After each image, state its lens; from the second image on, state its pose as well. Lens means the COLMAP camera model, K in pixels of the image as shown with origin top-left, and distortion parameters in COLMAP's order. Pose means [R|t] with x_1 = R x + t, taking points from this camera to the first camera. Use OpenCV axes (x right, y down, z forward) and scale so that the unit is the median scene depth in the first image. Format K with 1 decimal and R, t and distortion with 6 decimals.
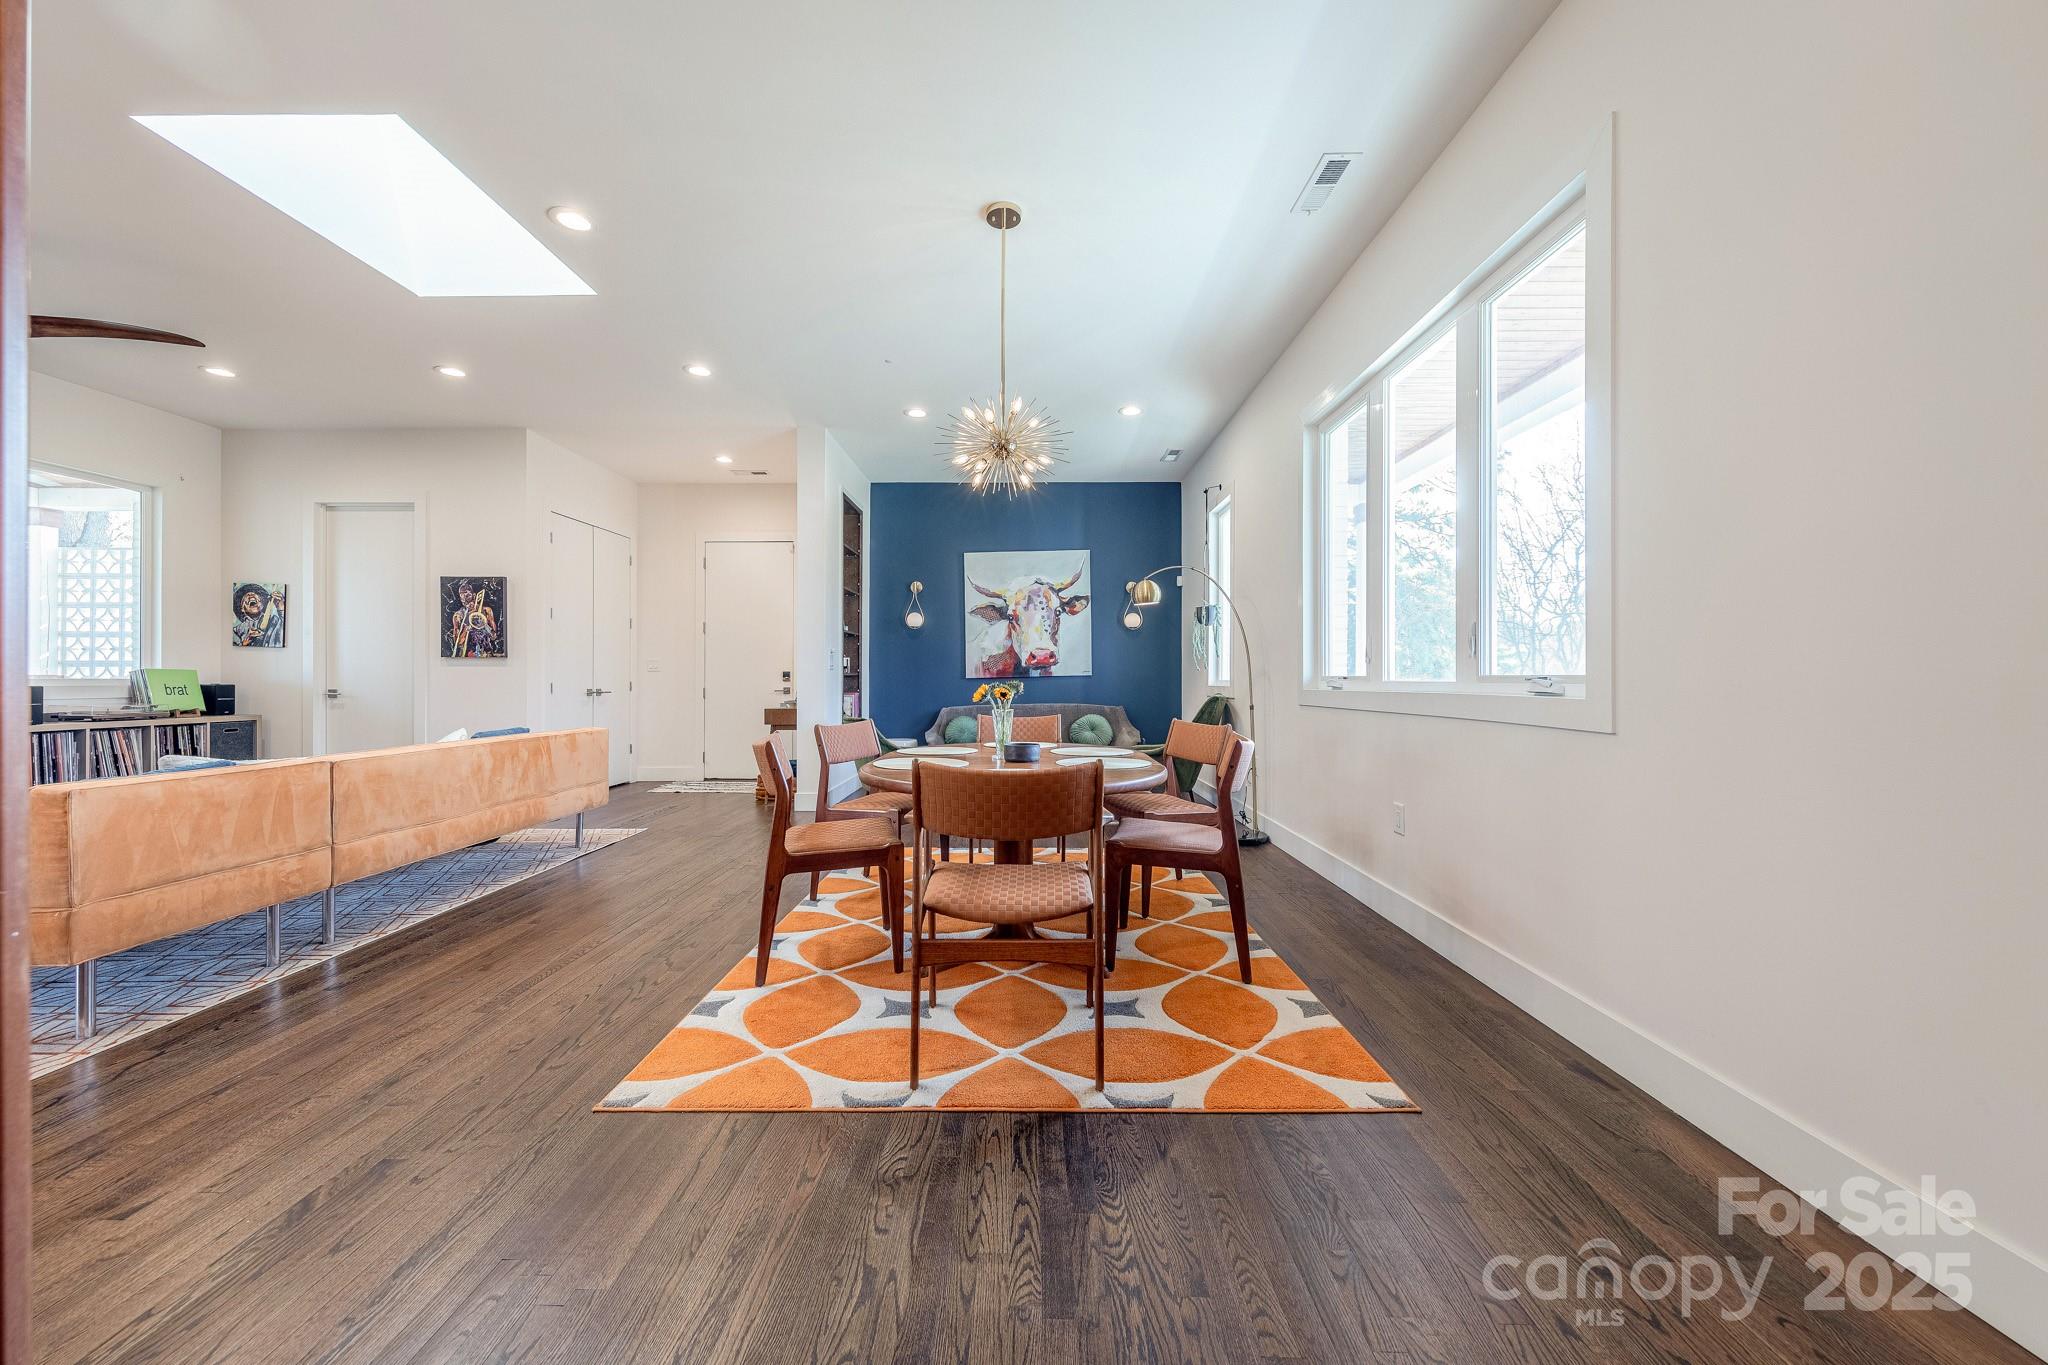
lens RADIAL K [[733.8, 0, 1024.0], [0, 733.8, 682.5], [0, 0, 1]] dist [0.000553, 0.000039]
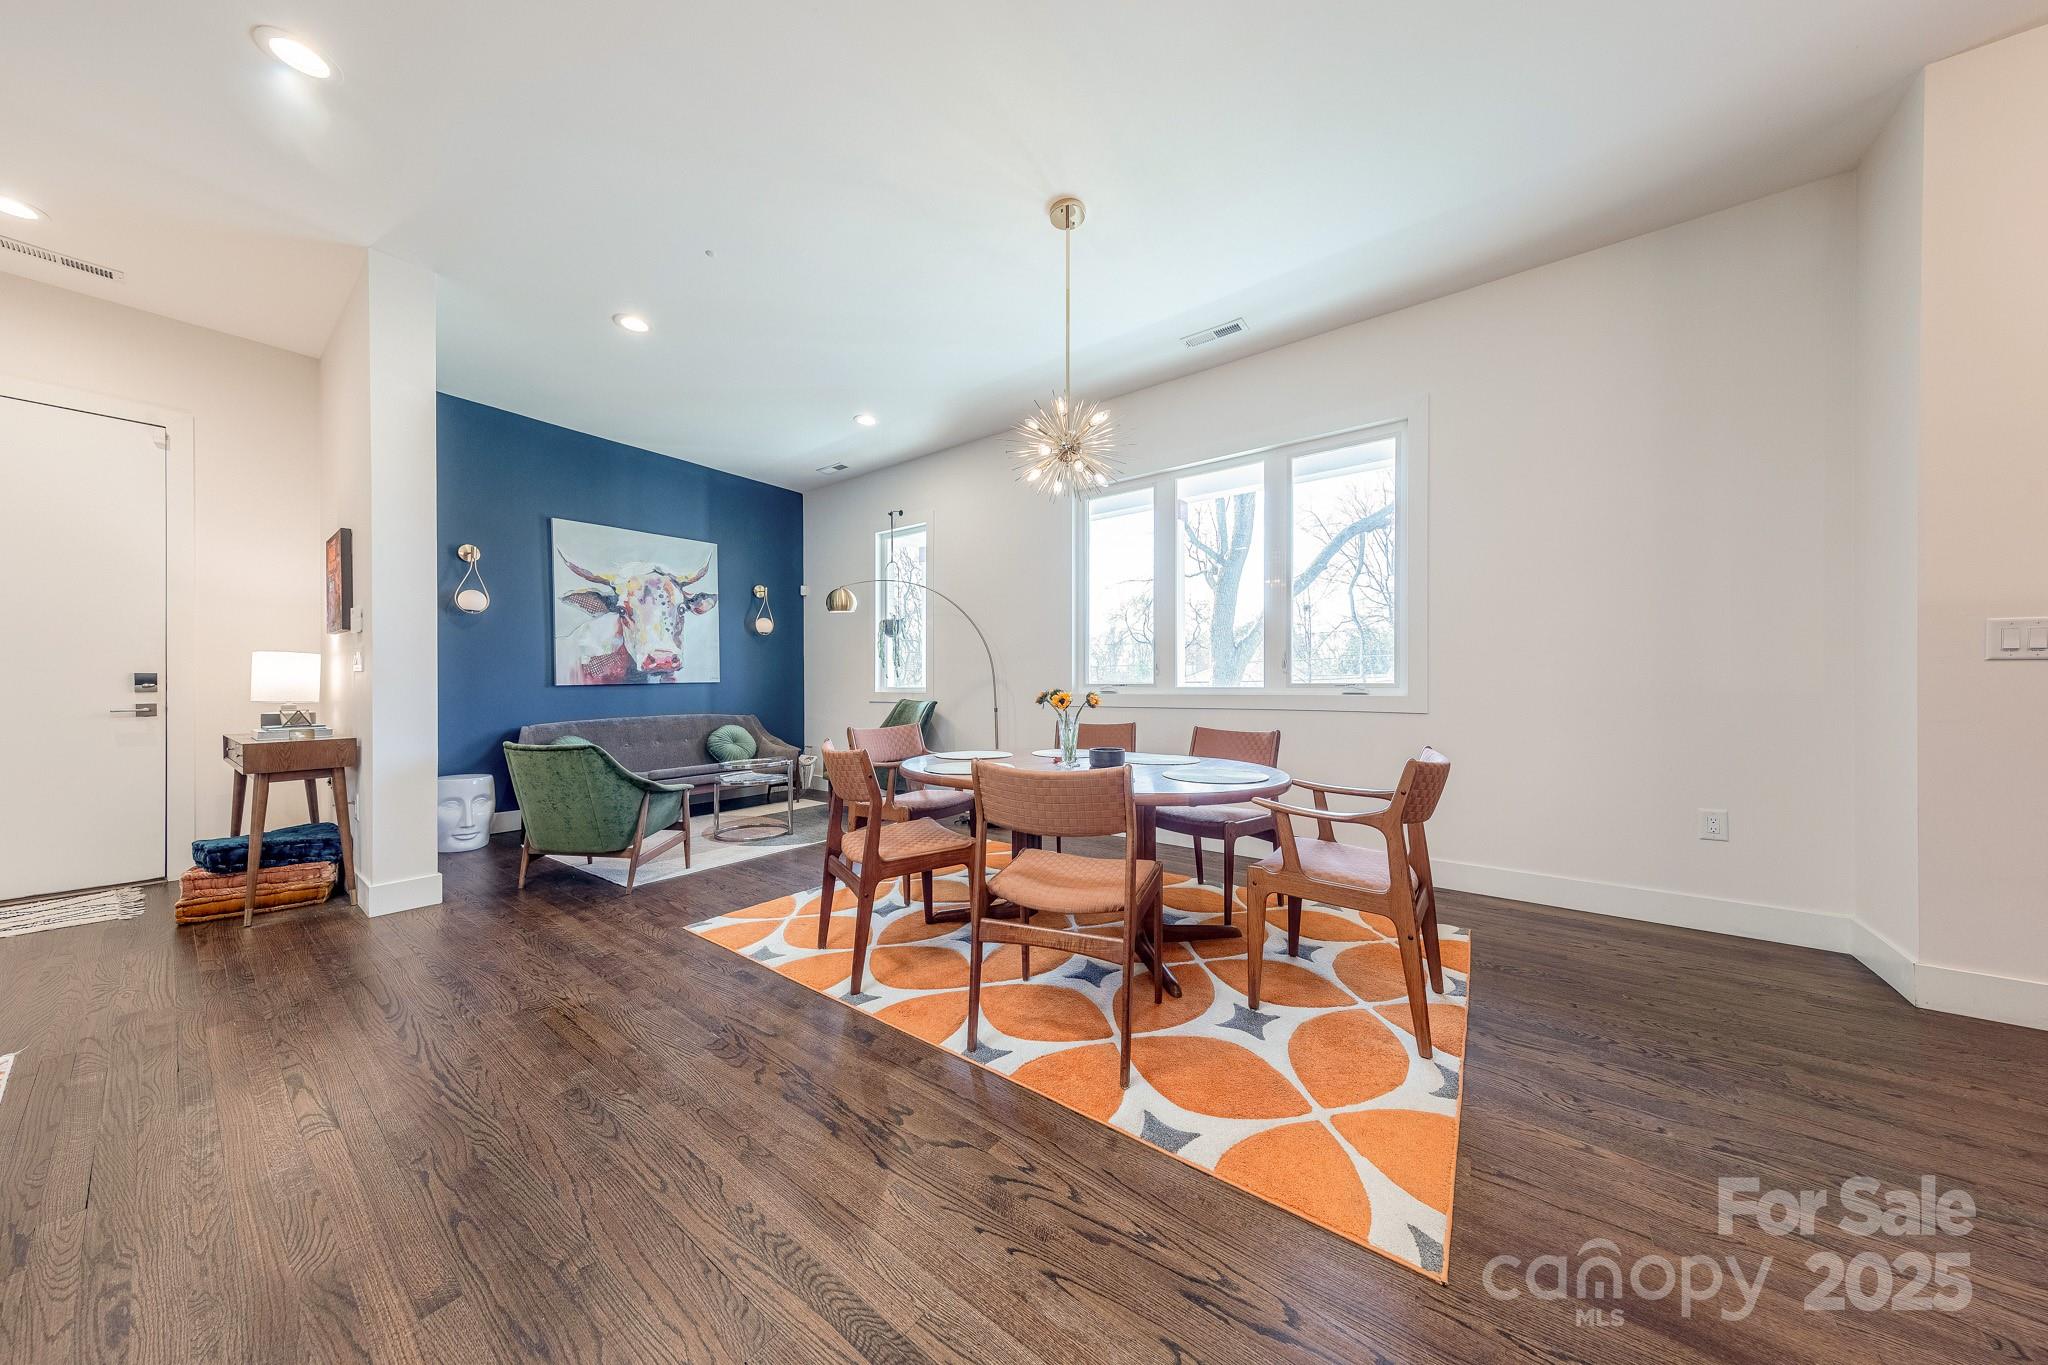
lens RADIAL K [[637.6, 0, 1018.1], [0, 637.6, 687.8], [0, 0, 1]] dist [0.005855, -0.000076]
pose [[0.595726, -0.004016, 0.803178, -0.323490], [0.005808, 0.999983, 0.000692, -0.001385], [-0.803167, 0.004253, 0.595739, 0.231505]]
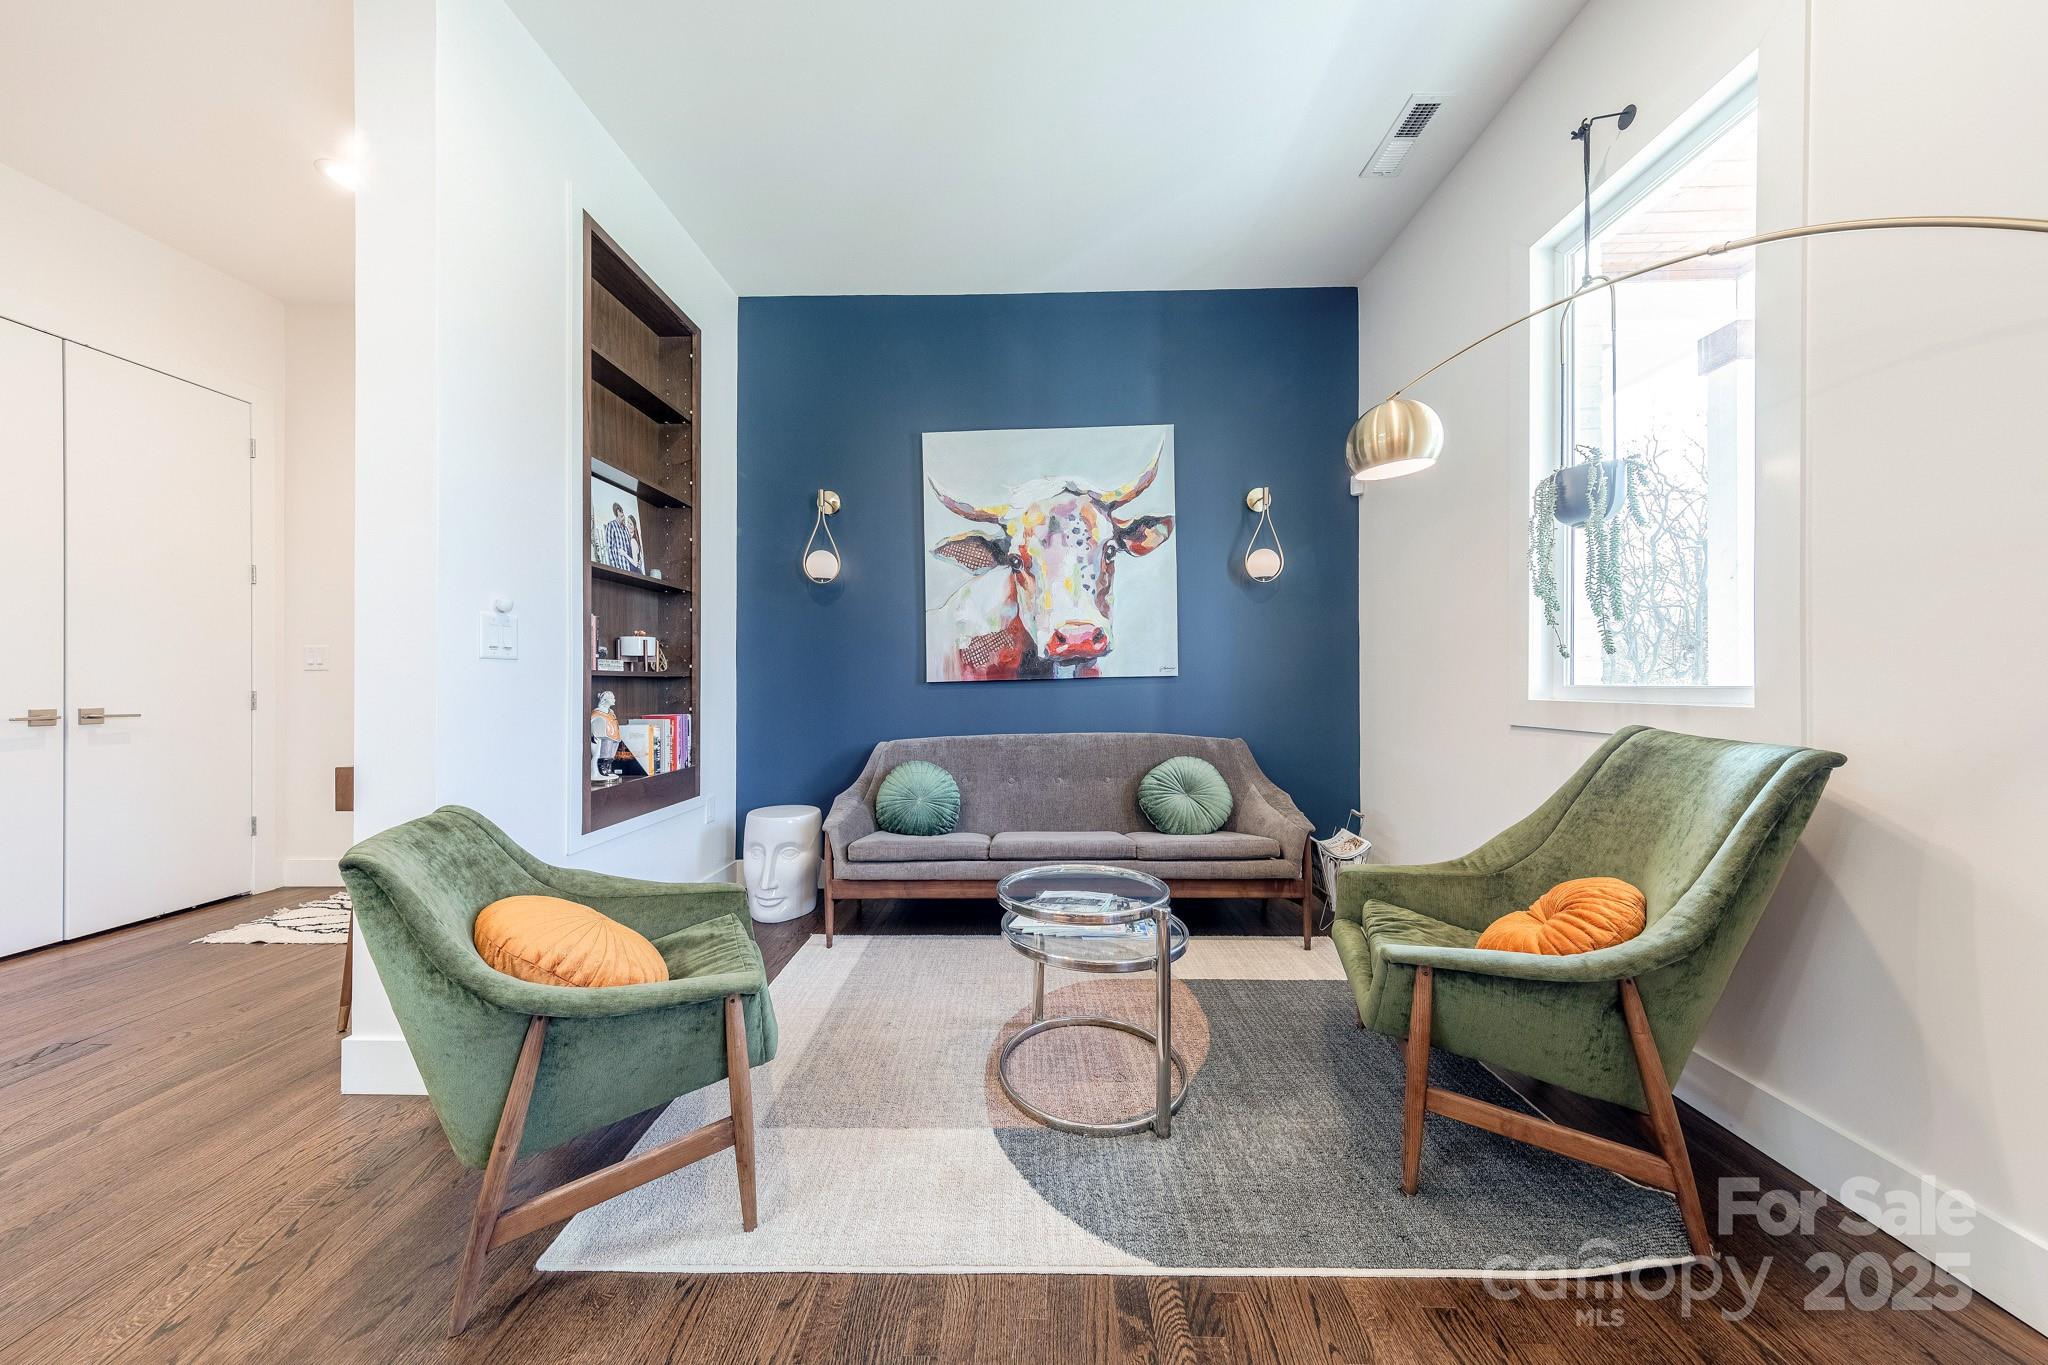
lens RADIAL K [[632.6, 0, 1024.0], [0, 632.6, 682.5], [0, 0, 1]] dist [0.000415, 0.000000]
pose [[0.999789, -0.002662, -0.020387, -0.003672], [0.002578, 0.999988, -0.004148, -0.003773], [0.020397, 0.004094, 0.999784, 0.568811]]
